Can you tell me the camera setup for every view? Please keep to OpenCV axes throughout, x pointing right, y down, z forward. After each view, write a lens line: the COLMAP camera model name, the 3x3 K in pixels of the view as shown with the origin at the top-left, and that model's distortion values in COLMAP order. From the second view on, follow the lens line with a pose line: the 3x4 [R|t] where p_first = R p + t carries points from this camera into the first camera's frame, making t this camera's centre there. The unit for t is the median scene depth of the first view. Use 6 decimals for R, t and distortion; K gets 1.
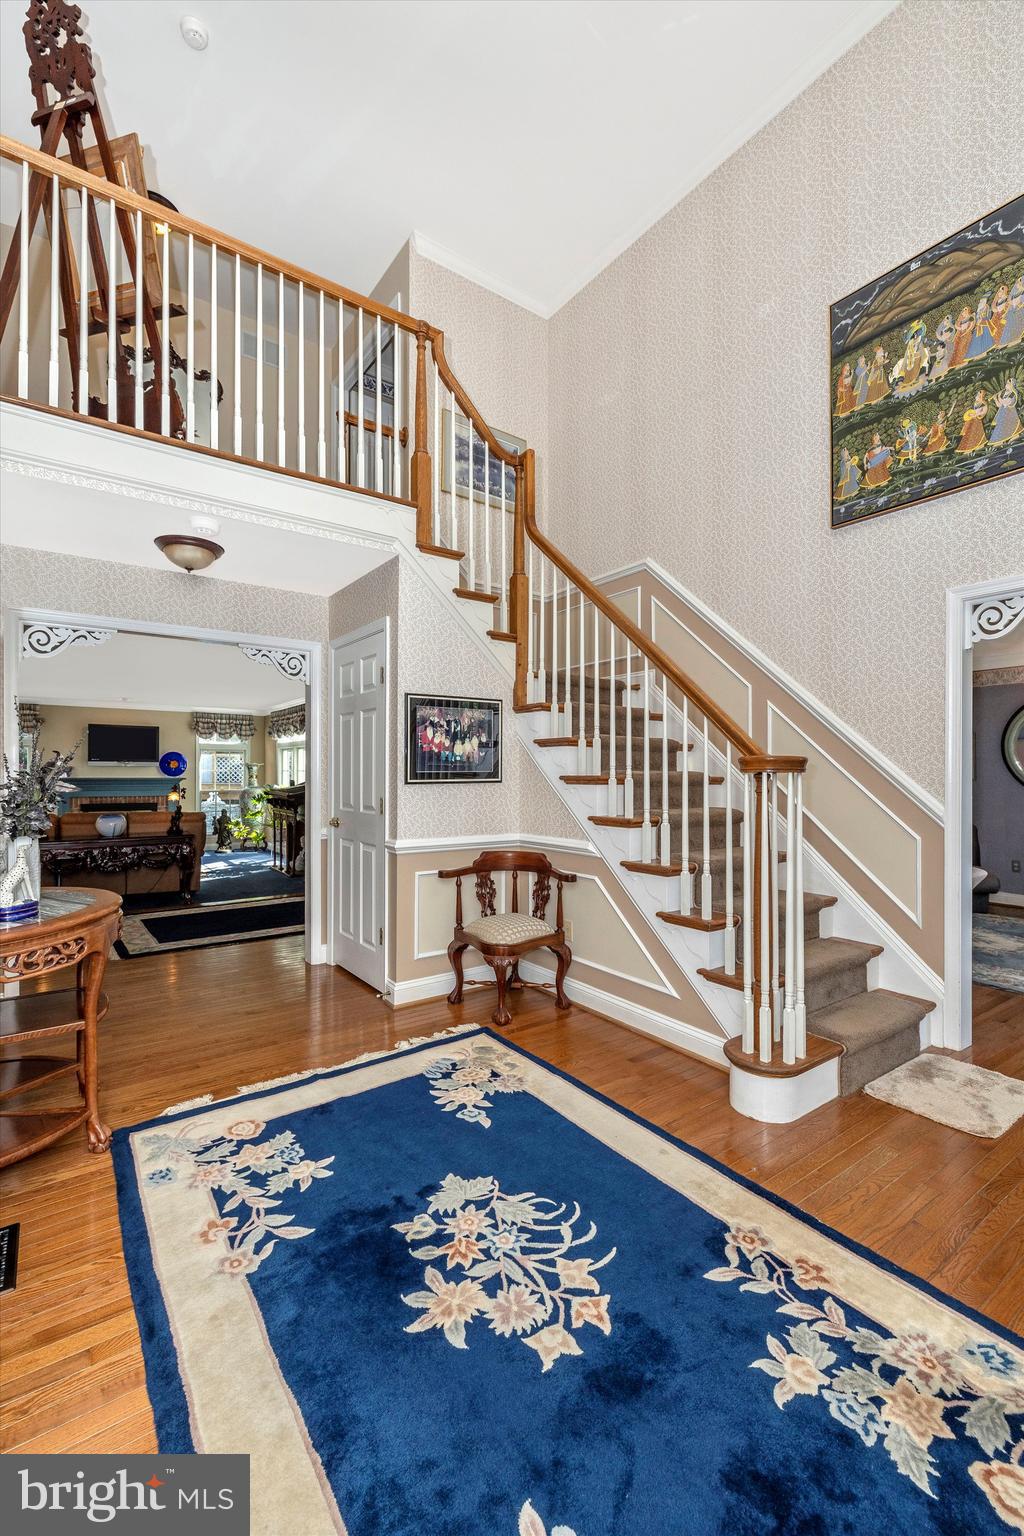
lens RADIAL K [[649.9, 0, 509.1], [0, 649.9, 770.8], [0, 0, 1]] dist [0.002265, 0.000674]
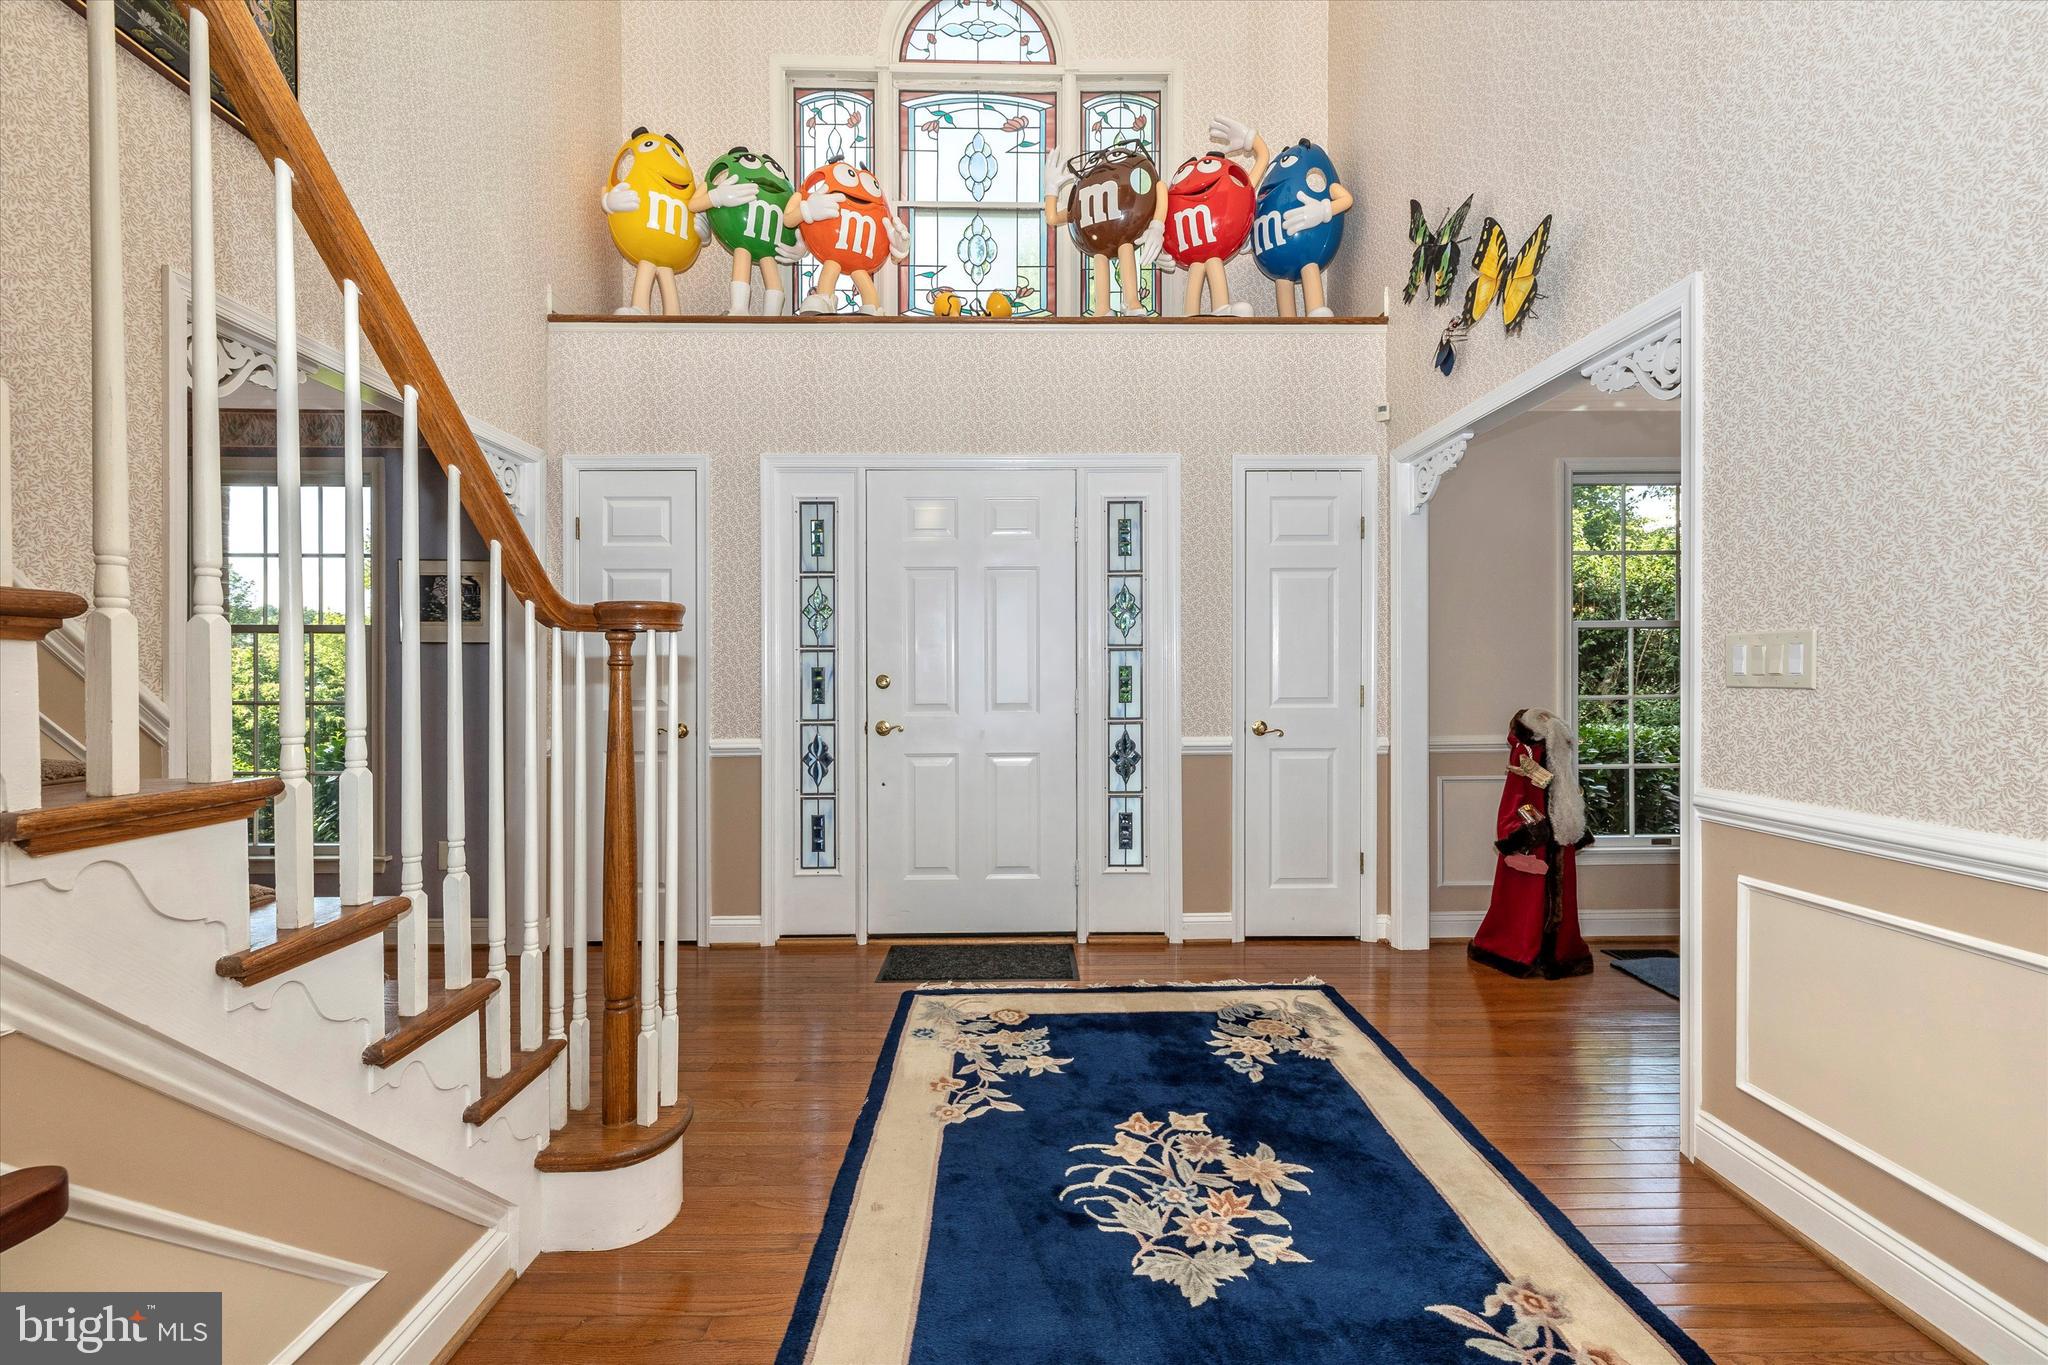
lens RADIAL K [[866.5, 0, 1023.7], [0, 866.5, 681.0], [0, 0, 1]] dist [0.002265, 0.000674]
pose [[-0.824939, -0.000345, 0.565221, -0.487400], [0.000490, 0.999999, 0.001327, 0.060029], [-0.565221, 0.001372, -0.824938, 2.075528]]
